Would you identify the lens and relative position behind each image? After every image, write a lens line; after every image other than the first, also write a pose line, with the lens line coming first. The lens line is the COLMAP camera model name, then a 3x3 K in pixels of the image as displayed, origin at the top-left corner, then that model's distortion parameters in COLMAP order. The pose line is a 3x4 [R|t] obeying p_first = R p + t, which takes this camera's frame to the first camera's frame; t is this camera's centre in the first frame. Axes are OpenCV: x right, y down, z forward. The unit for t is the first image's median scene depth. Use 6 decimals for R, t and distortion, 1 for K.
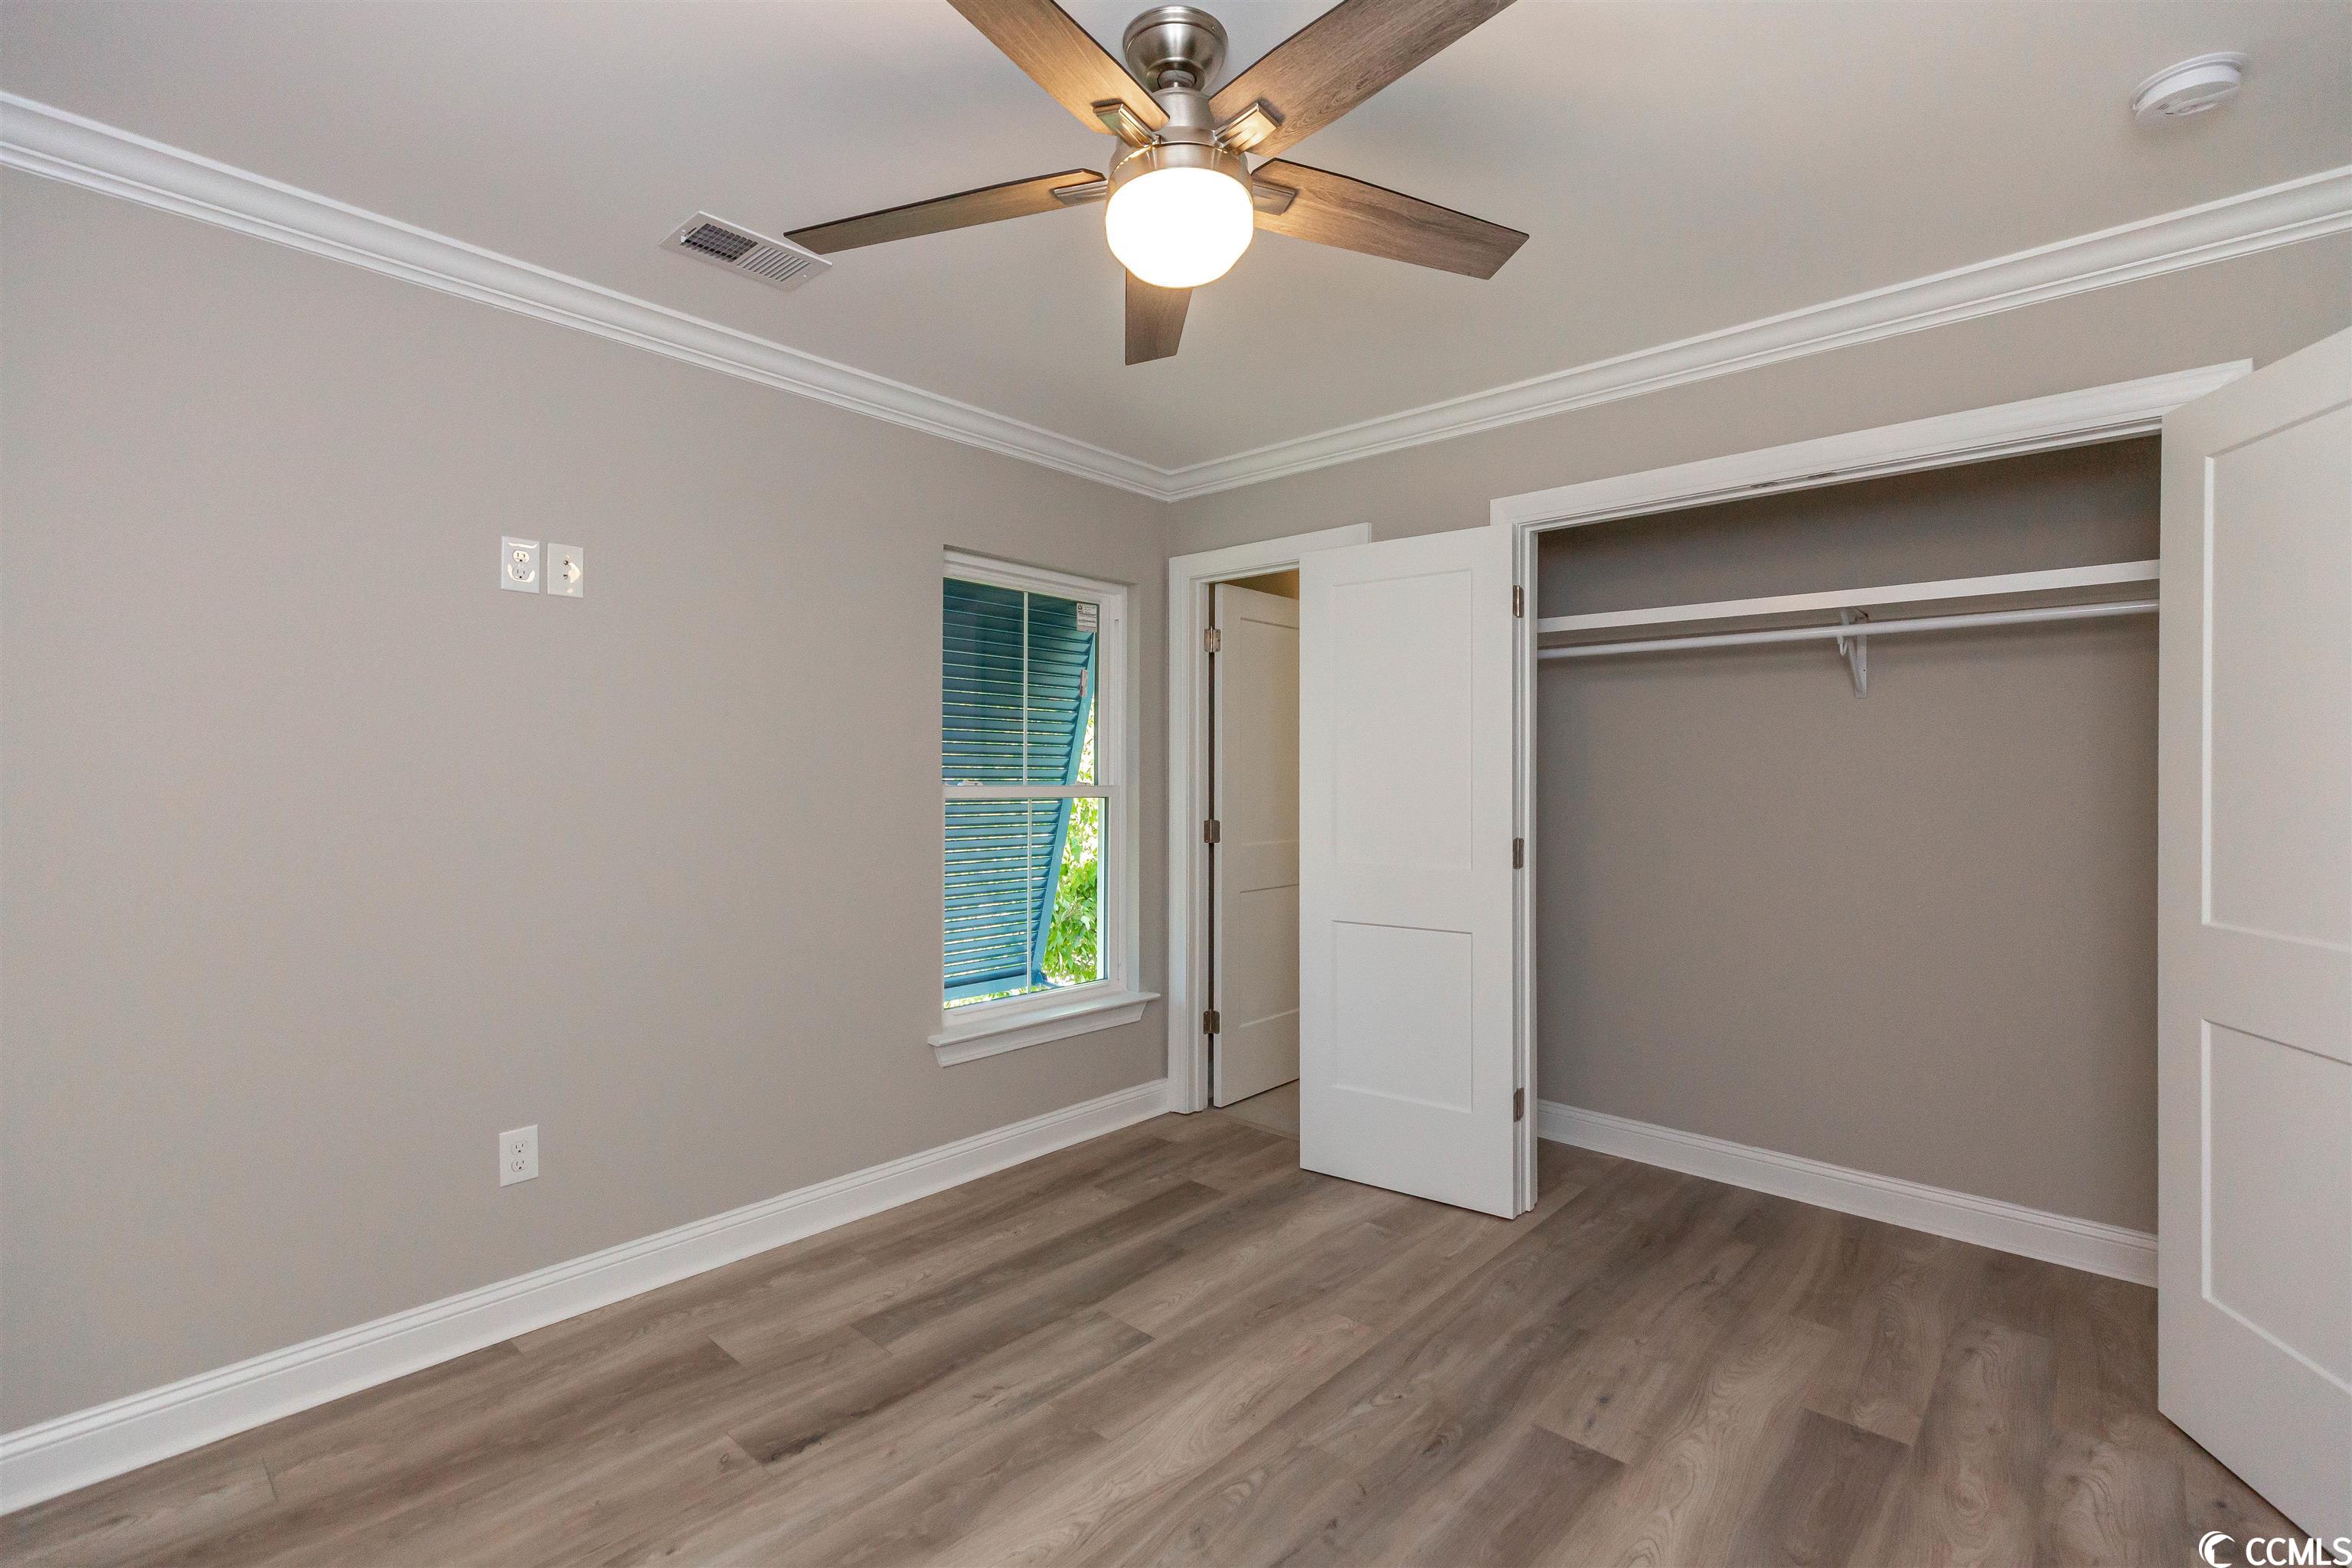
lens RADIAL K [[1060.0, 0, 1211.2], [0, 1060.0, 783.2], [0, 0, 1]] dist [0.009352, -0.000732]
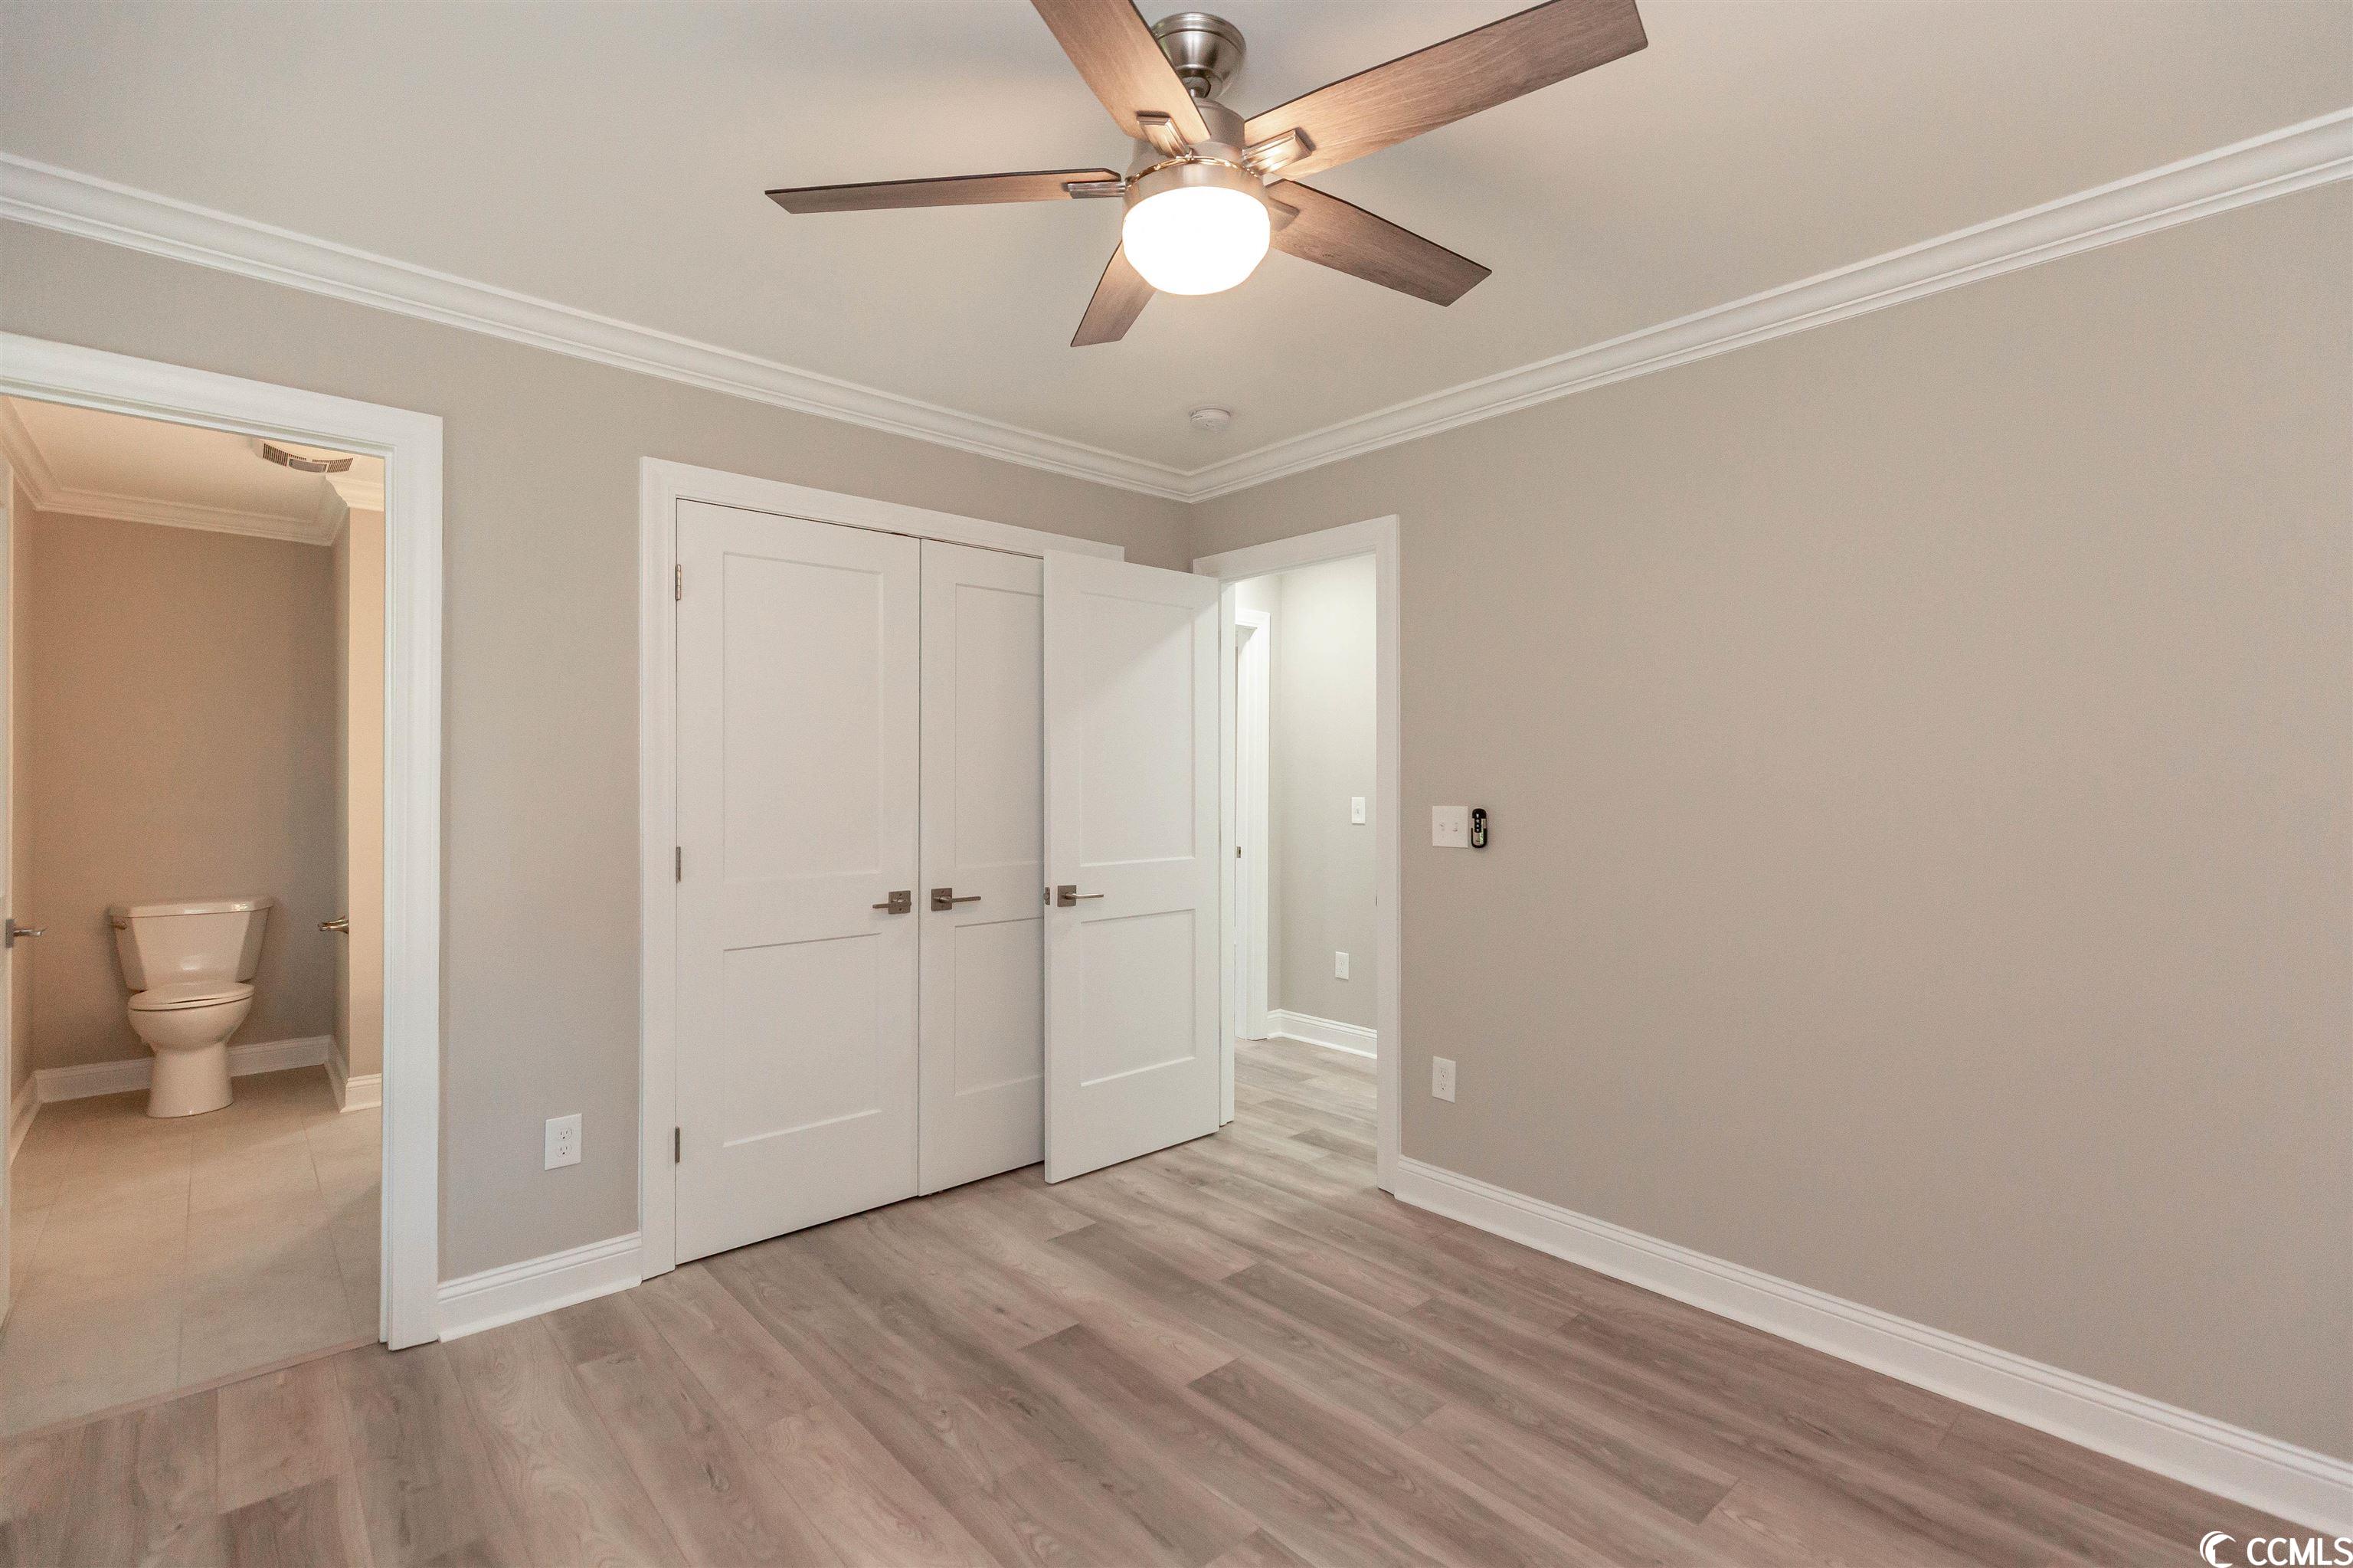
lens RADIAL K [[1060.5, 0, 1159.8], [0, 1060.5, 784.0], [0, 0, 1]] dist [0.009352, -0.000732]
pose [[0.124187, -0.005503, 0.992244, -0.751305], [0.007014, 0.999965, 0.004668, -0.003480], [-0.992234, 0.006380, 0.124221, 0.664367]]
